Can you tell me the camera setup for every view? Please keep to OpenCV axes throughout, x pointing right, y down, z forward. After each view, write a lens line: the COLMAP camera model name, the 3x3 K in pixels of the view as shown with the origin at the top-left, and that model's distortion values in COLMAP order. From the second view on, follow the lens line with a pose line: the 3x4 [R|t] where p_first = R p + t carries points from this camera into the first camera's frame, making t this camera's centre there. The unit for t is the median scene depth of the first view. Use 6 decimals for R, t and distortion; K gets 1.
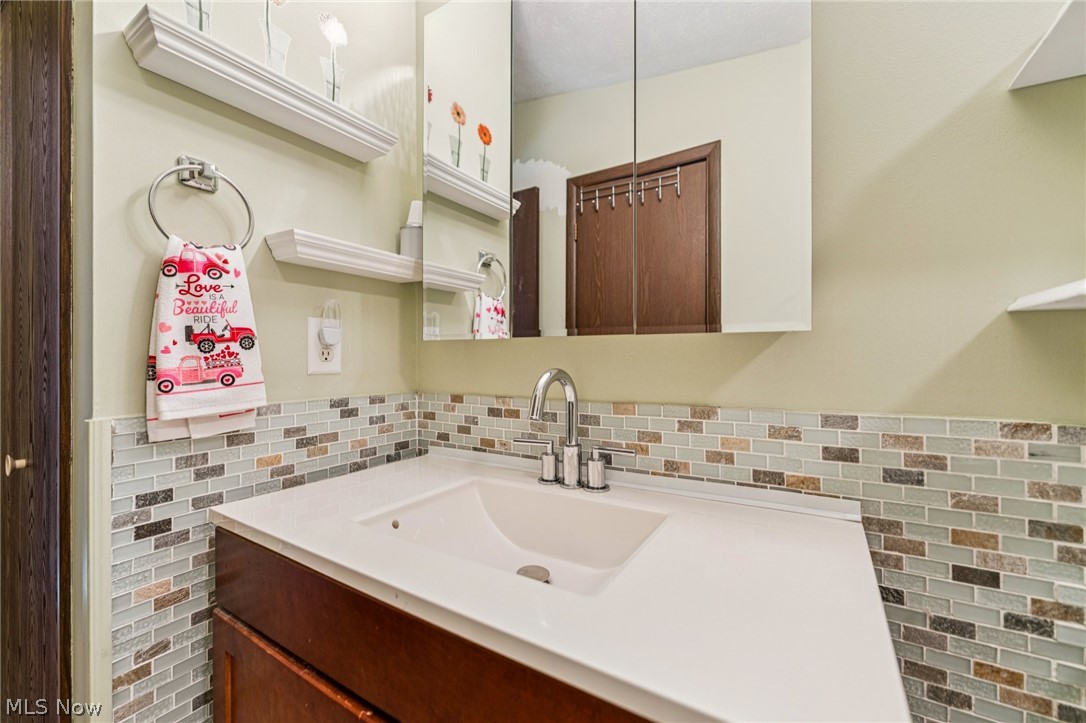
lens RADIAL K [[435.0, 0, 546.3], [0, 435.0, 359.0], [0, 0, 1]] dist [-0.000396, -0.000013]
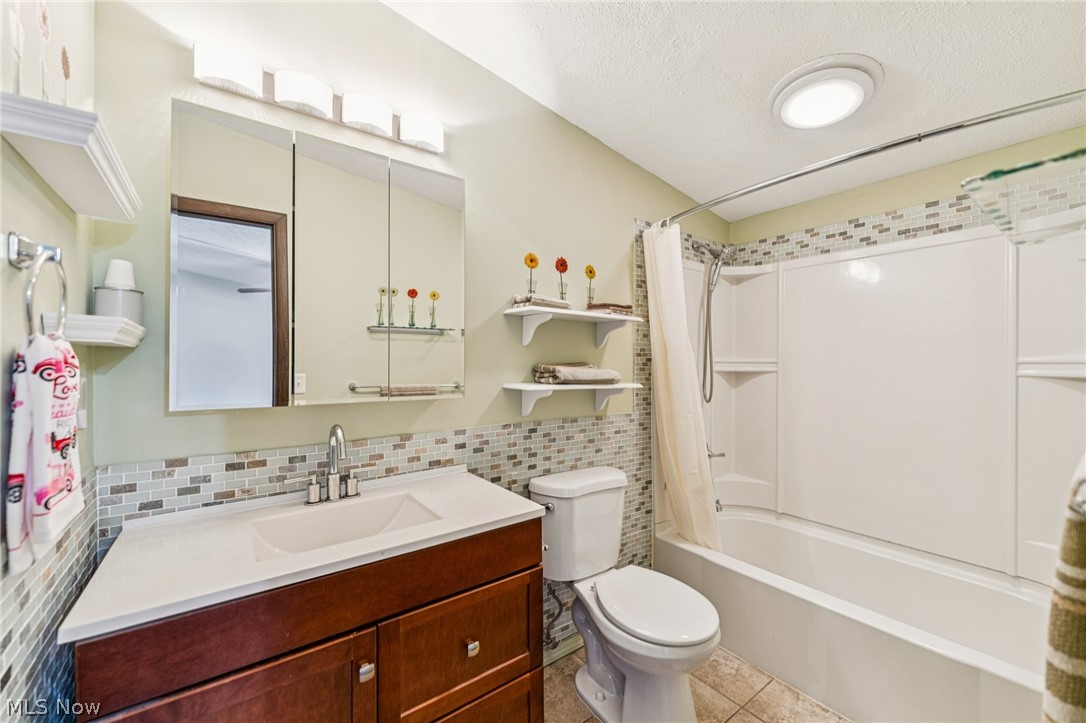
lens RADIAL K [[433.4, 0, 545.5], [0, 433.4, 364.5], [0, 0, 1]] dist [0.000014, -0.000187]
pose [[0.359422, -0.001473, 0.933174, -1.158220], [-0.000703, 0.999998, 0.001849, -0.196683], [-0.933175, -0.001321, 0.359420, -0.246691]]
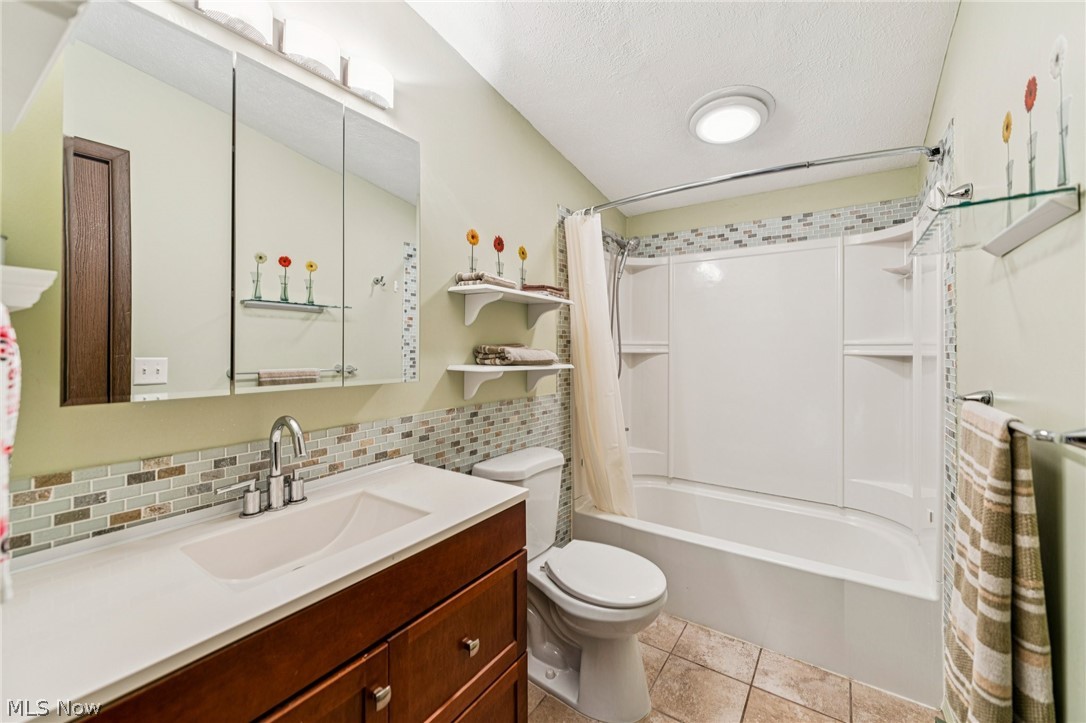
lens RADIAL K [[439.2, 0, 542.9], [0, 439.2, 346.9], [0, 0, 1]] dist [-0.000203, -0.000030]
pose [[0.037450, 0.002392, 0.999296, -1.252638], [-0.000775, 0.999997, -0.002364, -0.180009], [-0.999298, -0.000686, 0.037451, 0.200049]]
